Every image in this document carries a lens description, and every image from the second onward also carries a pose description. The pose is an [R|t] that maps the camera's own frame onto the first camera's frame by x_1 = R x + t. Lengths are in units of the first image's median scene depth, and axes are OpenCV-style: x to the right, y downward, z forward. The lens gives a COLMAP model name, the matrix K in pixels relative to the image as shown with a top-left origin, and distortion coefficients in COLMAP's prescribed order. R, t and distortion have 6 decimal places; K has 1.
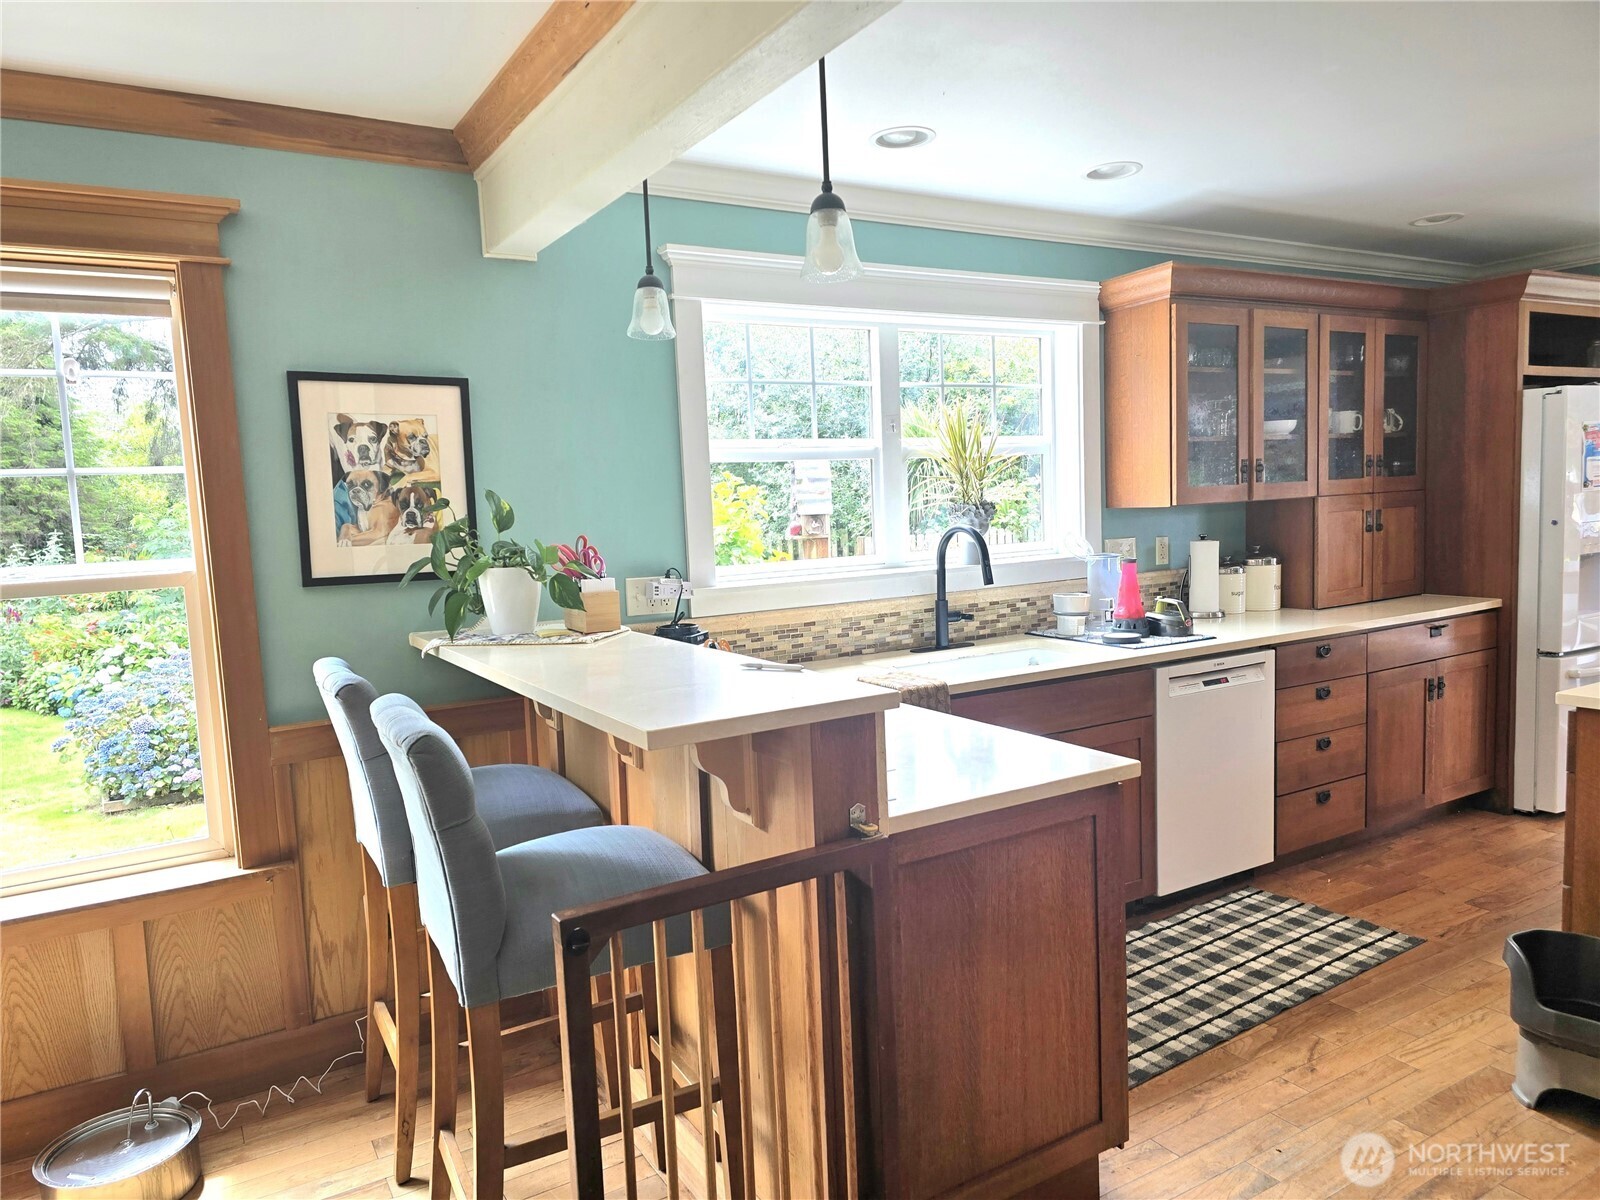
lens RADIAL K [[1074.8, 0, 804.3], [0, 1074.8, 595.3], [0, 0, 1]] dist [0.067344, -0.060438]
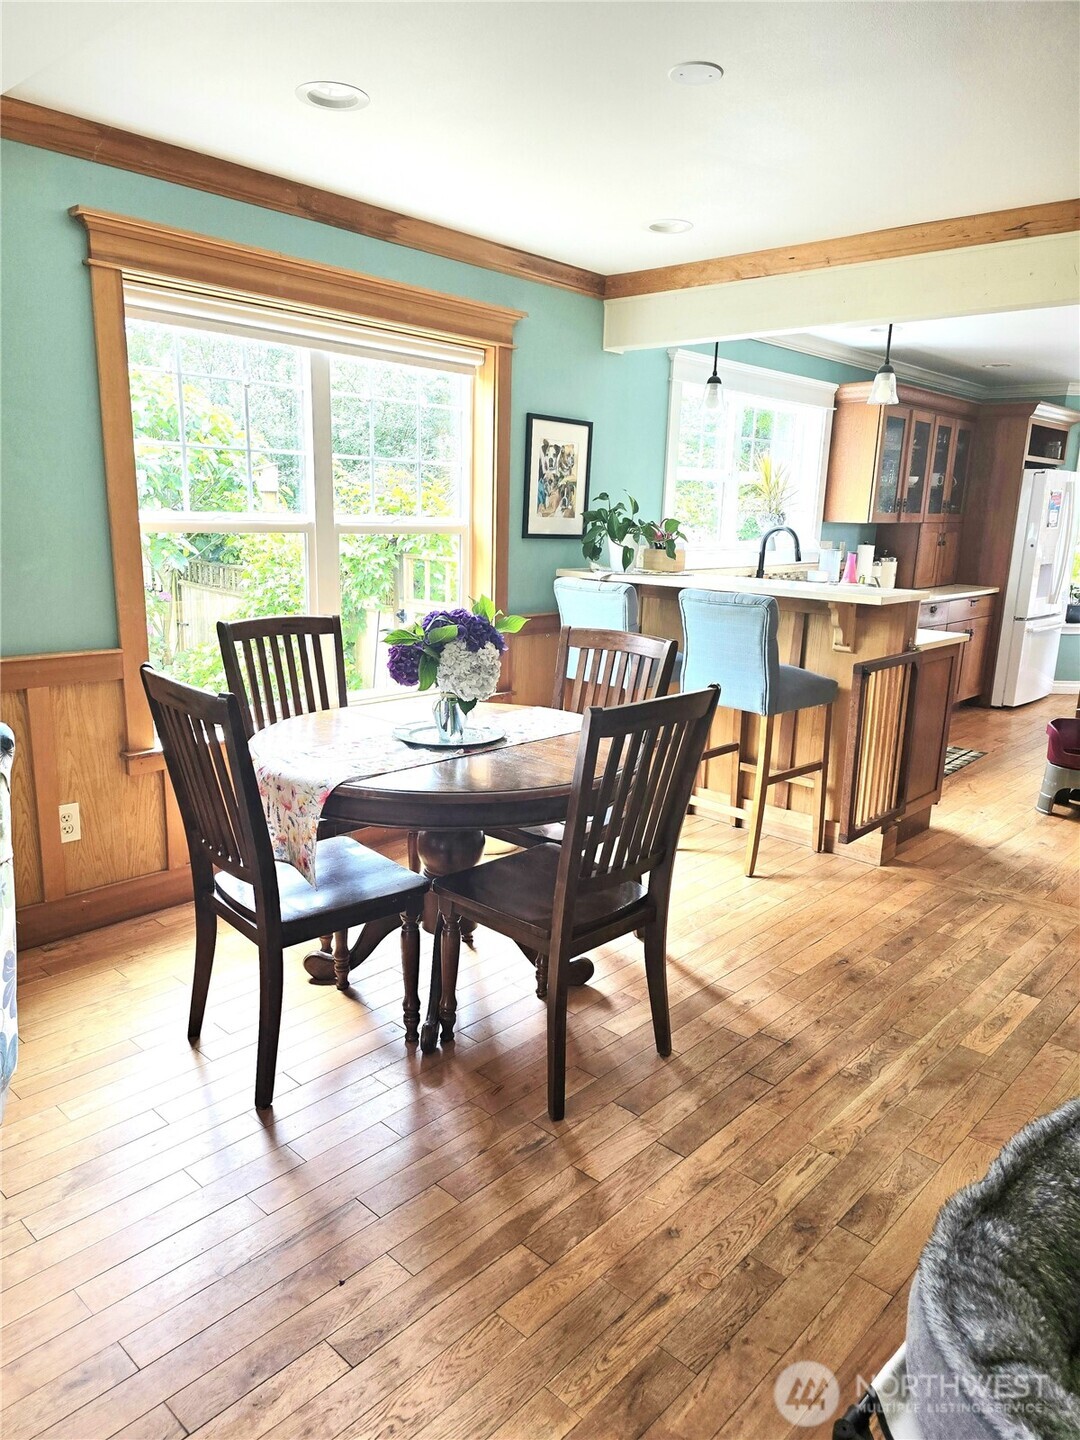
lens RADIAL K [[967.3, 0, 533.9], [0, 967.3, 722.5], [0, 0, 1]] dist [0.067344, -0.060438]
pose [[0.959188, 0.006842, 0.282685, -0.565508], [-0.042637, 0.991777, 0.120667, 0.063434], [-0.279534, -0.127796, 0.951593, -0.355189]]
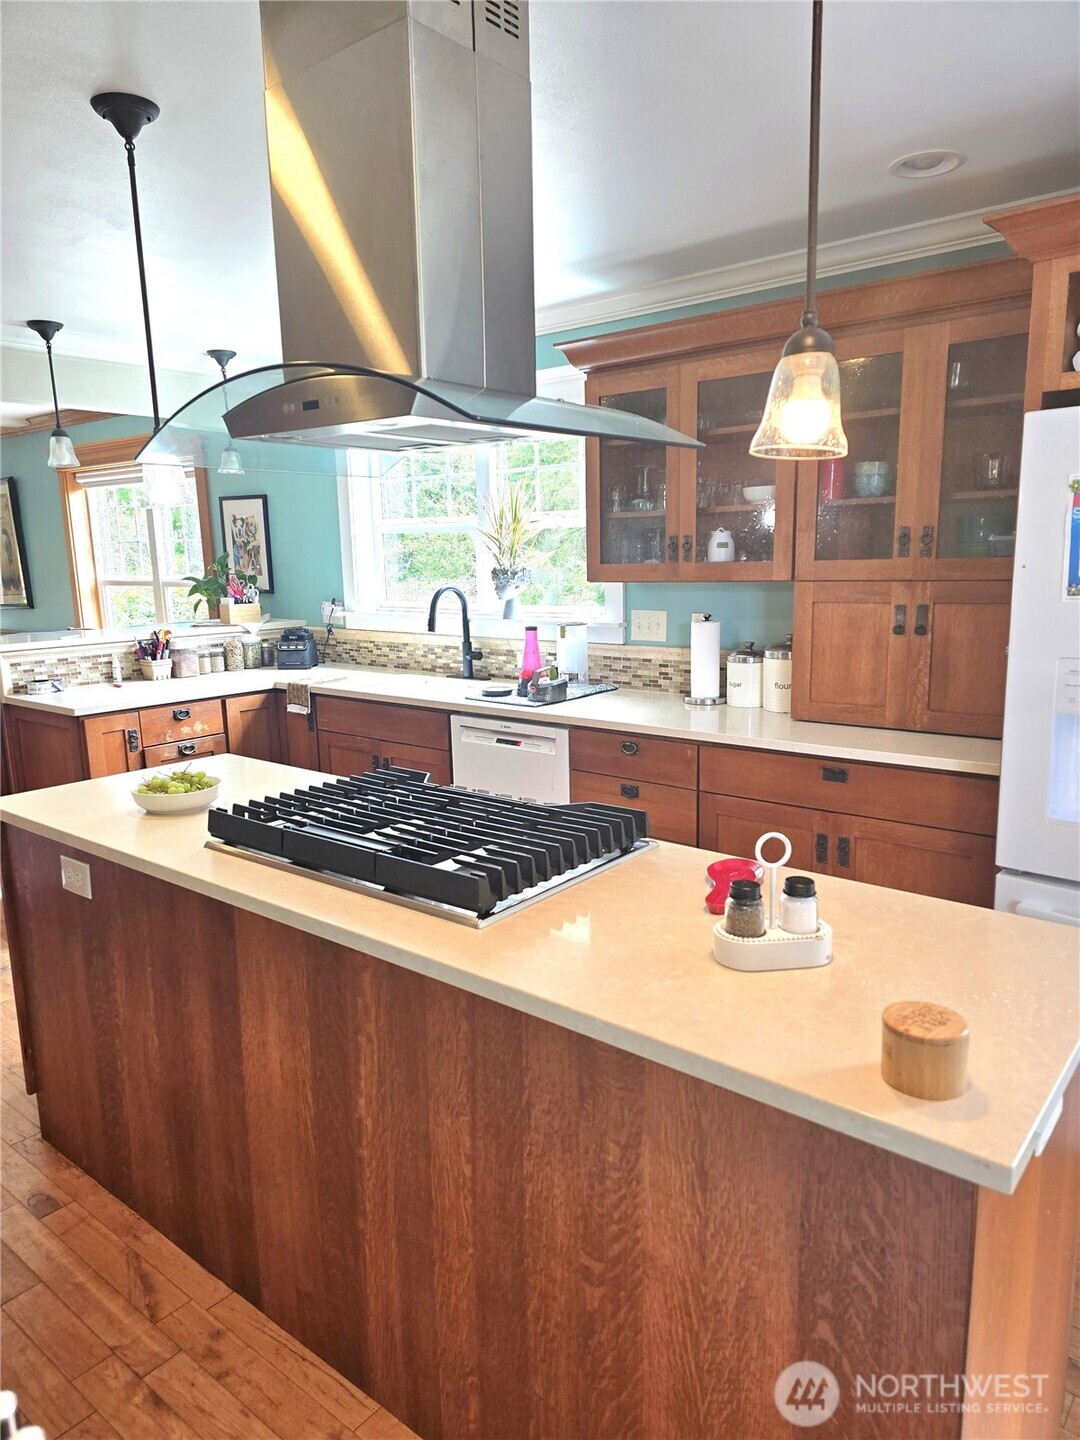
lens RADIAL K [[967.3, 0, 539.7], [0, 967.3, 735.4], [0, 0, 1]] dist [0.067344, -0.060438]
pose [[0.338558, 0.209531, -0.917320, 1.093664], [-0.080310, 0.977769, 0.193698, -0.103453], [0.937512, 0.008092, 0.347859, 0.572300]]
